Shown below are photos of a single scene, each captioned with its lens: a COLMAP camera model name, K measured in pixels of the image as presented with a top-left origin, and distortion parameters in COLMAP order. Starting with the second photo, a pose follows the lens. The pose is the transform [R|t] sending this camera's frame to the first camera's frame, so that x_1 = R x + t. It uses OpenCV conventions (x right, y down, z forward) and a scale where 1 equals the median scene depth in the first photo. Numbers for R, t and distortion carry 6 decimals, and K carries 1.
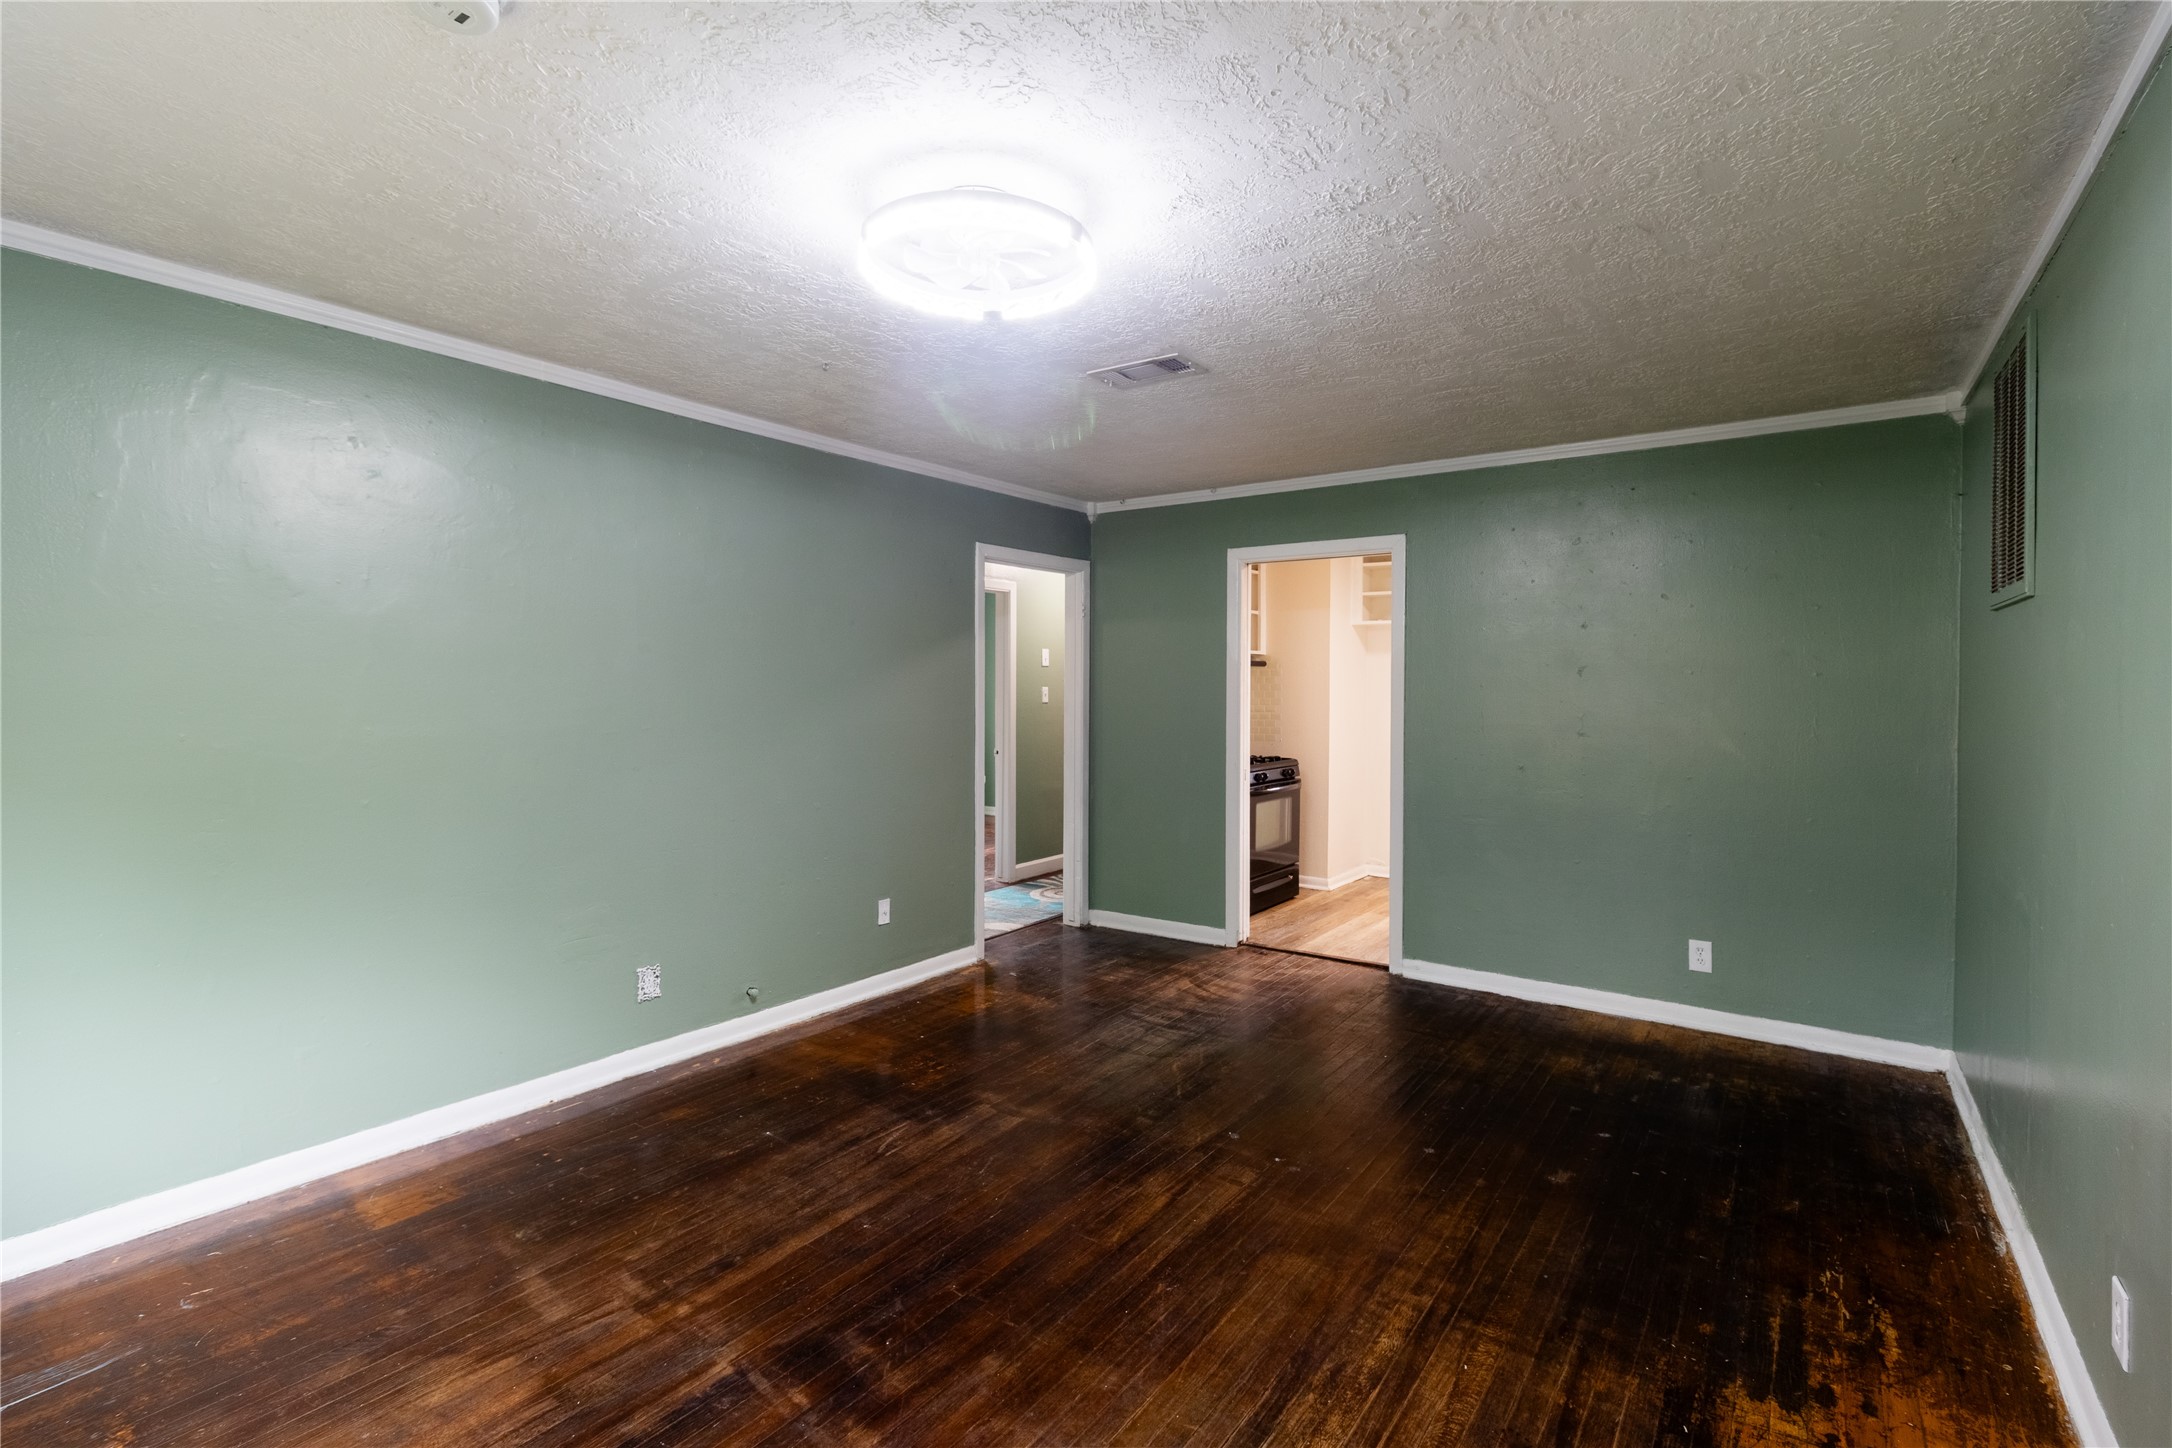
lens RADIAL K [[999.8, 0, 1098.3], [0, 999.8, 694.8], [0, 0, 1]] dist [-0.001966, -0.000402]
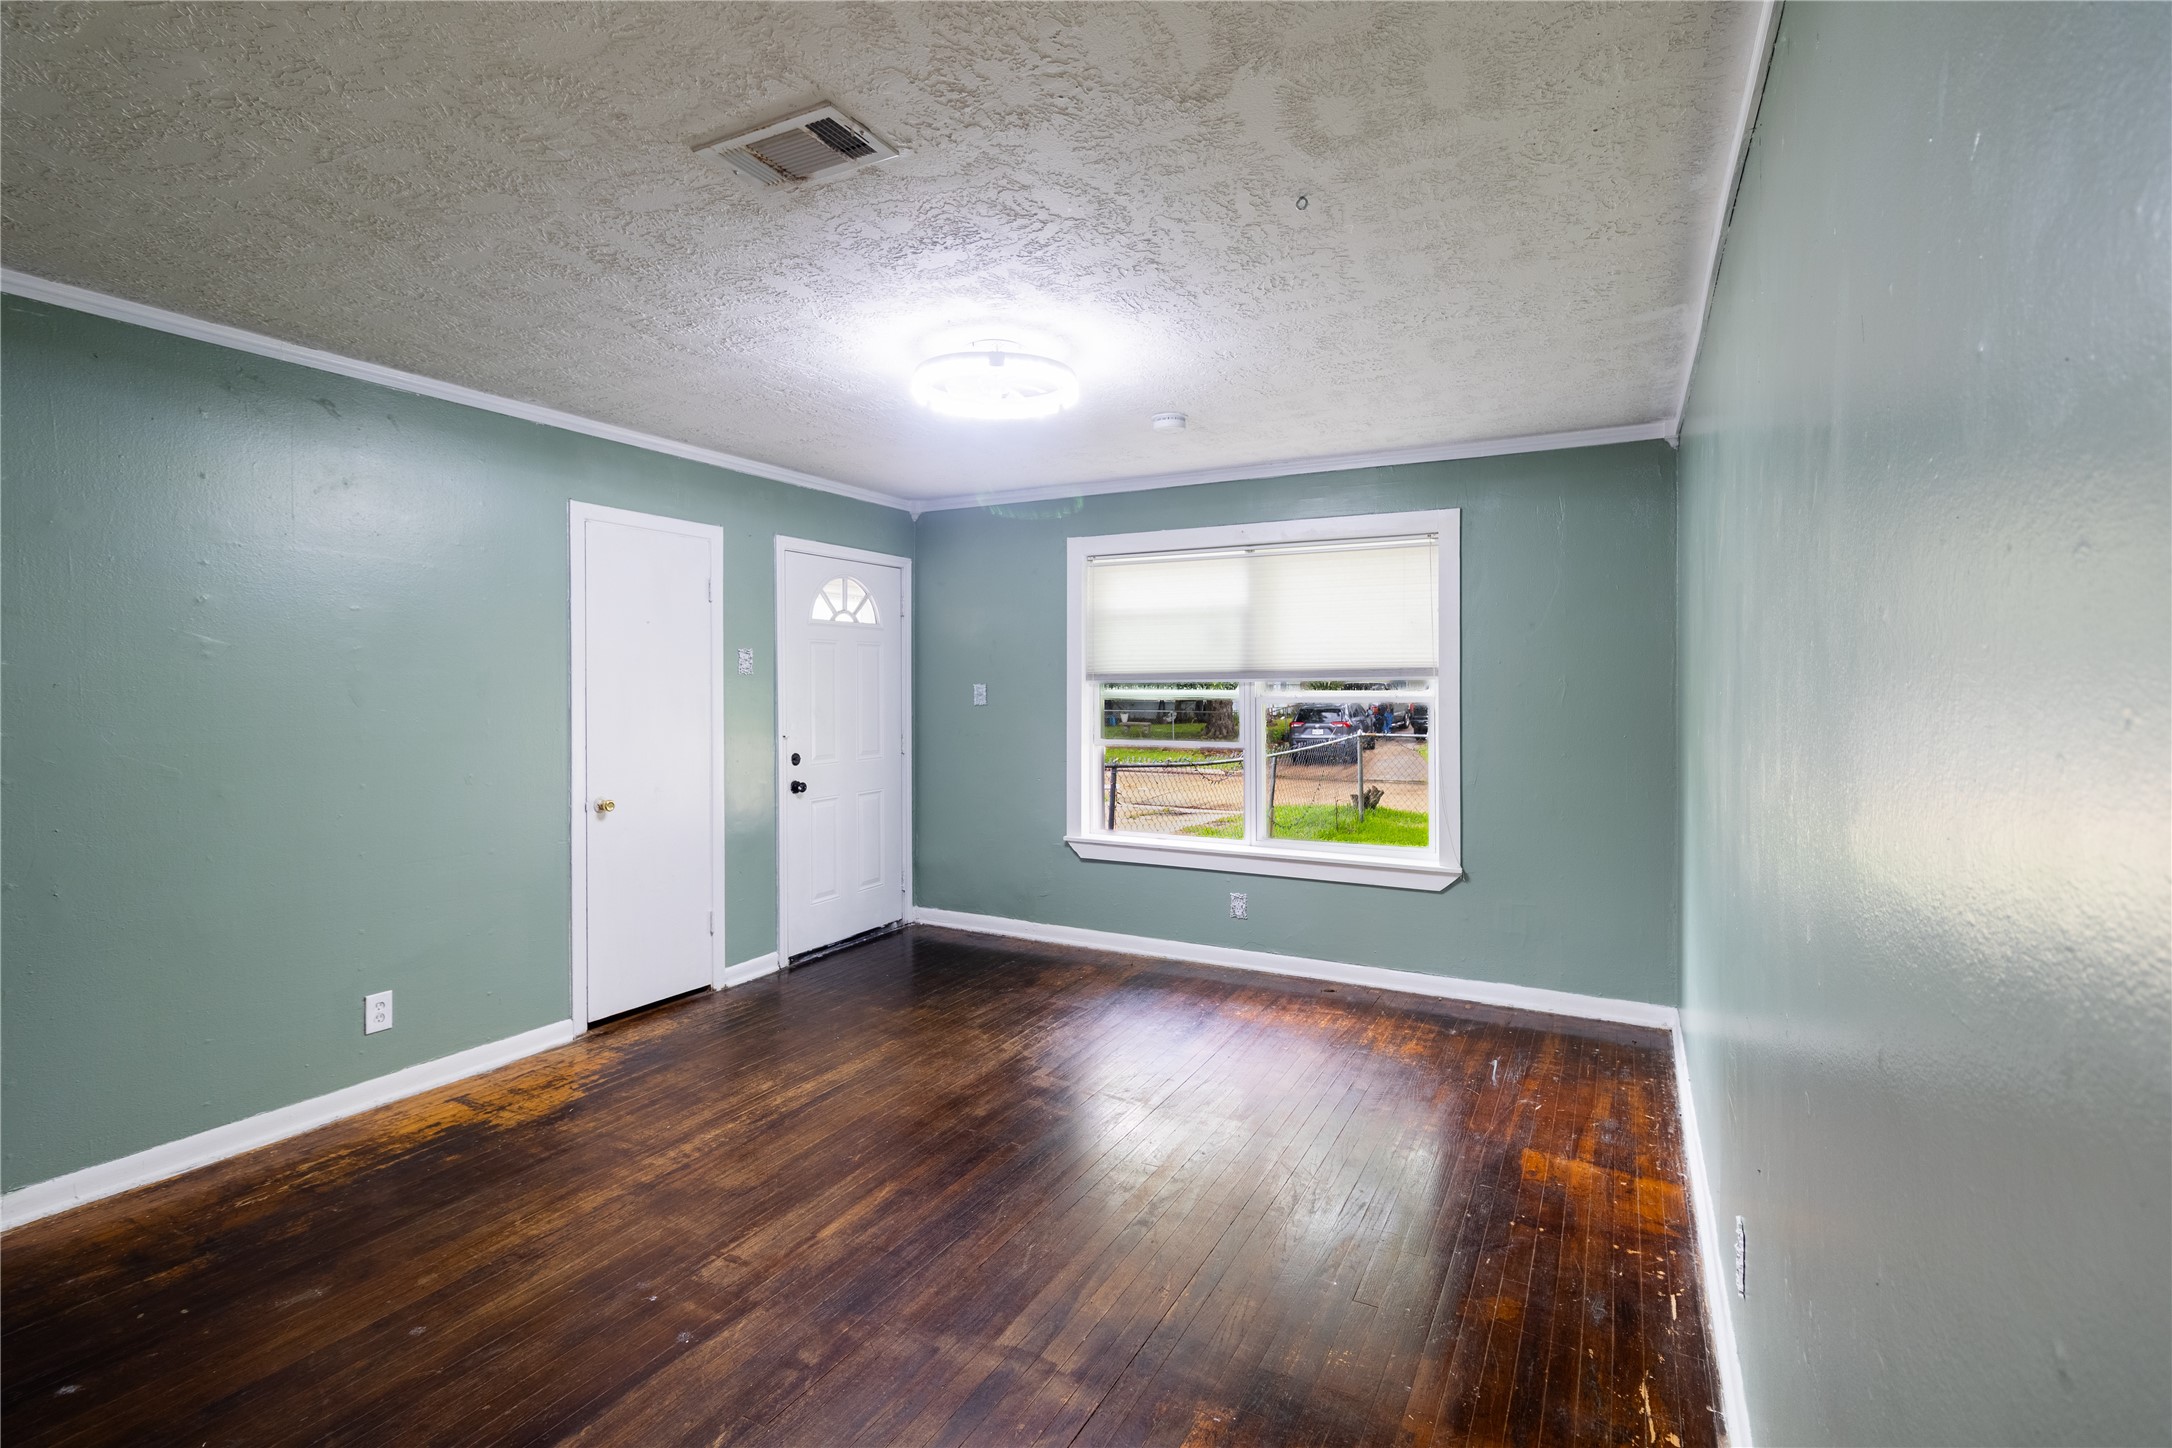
lens RADIAL K [[999.8, 0, 1098.3], [0, 999.8, 694.8], [0, 0, 1]] dist [-0.001966, -0.000402]
pose [[-0.991399, -0.003011, -0.130839, -0.075795], [-0.005496, 0.999811, 0.018634, -0.020775], [0.130758, 0.019193, -0.991228, 2.339421]]
